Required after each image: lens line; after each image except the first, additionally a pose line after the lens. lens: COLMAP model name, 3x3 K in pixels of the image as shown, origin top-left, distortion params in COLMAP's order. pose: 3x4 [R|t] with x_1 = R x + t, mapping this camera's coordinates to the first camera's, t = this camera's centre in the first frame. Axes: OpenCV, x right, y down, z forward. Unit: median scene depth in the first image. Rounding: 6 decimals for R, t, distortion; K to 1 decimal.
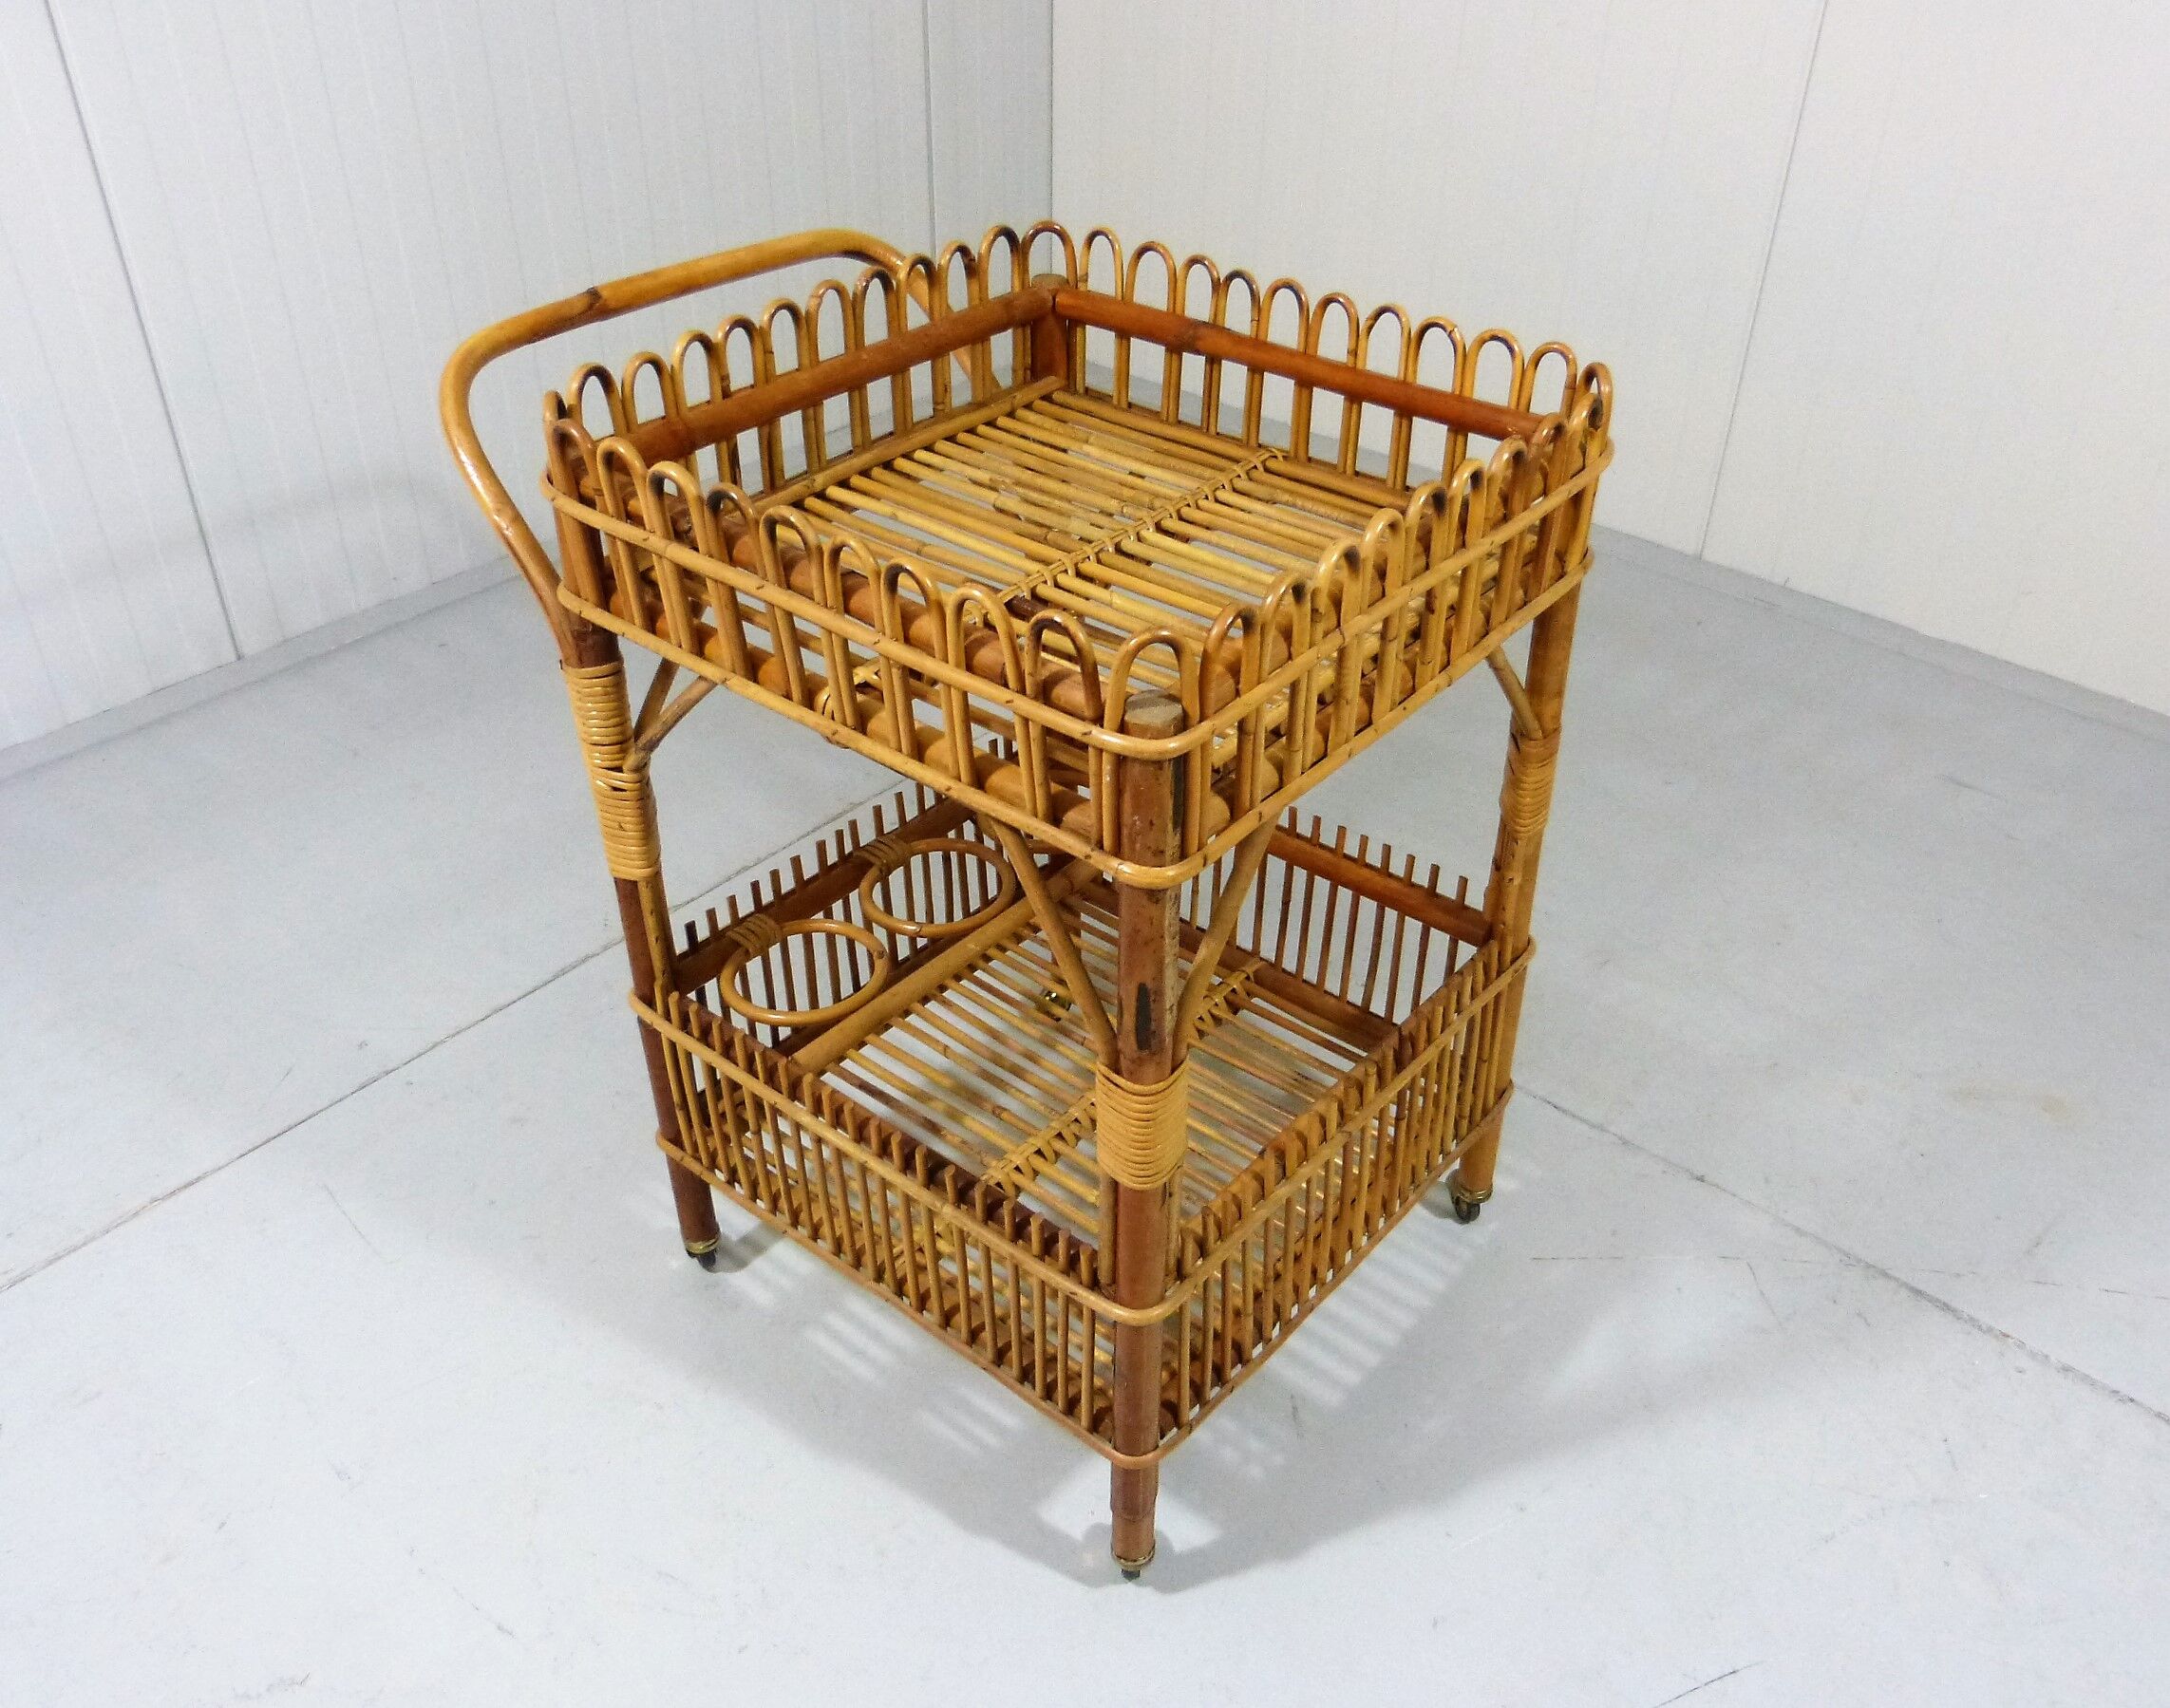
lens RADIAL K [[1777.3, 0, 1141.2], [0, 1777.3, 852.4], [0, 0, 1]] dist [-0.049891, 0.046214]
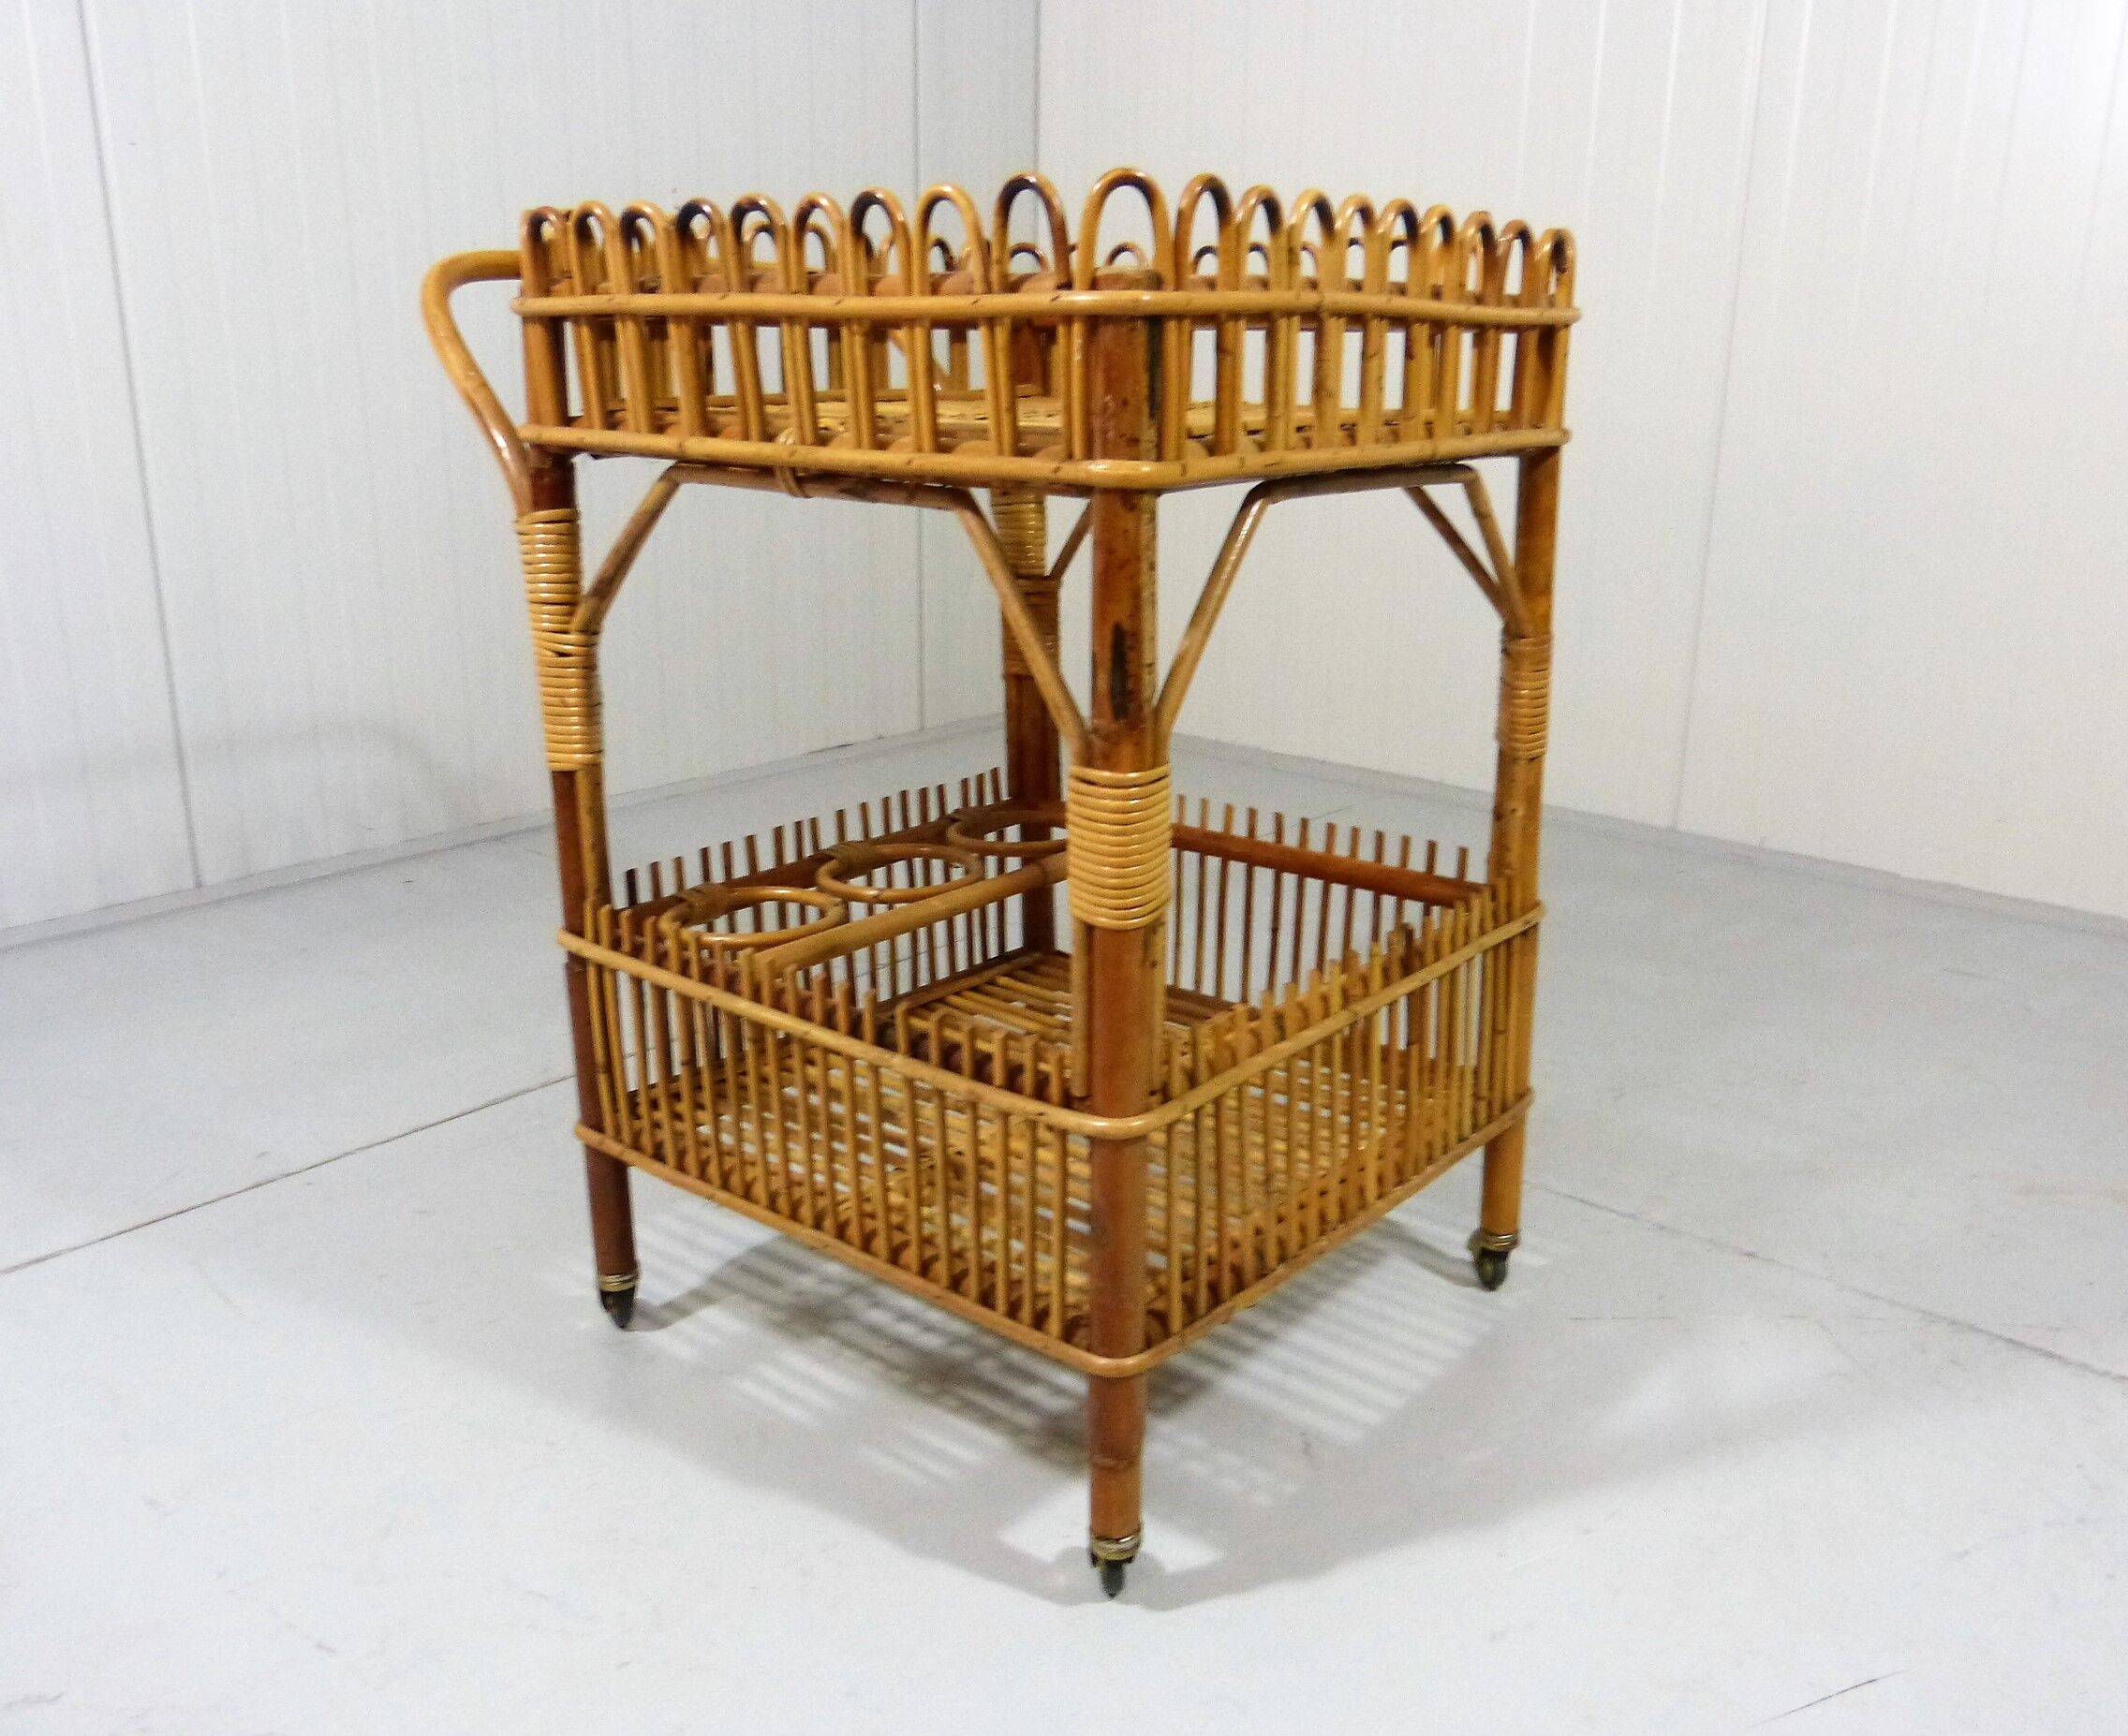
lens RADIAL K [[1747.3, 0, 1145.5], [0, 1747.3, 863.3], [0, 0, 1]] dist [-0.044783, 0.033663]
pose [[0.999853, -0.009388, 0.014332, 0.000684], [0.013372, 0.950572, -0.310216, 0.324416], [-0.010711, 0.310362, 0.950558, 0.134431]]
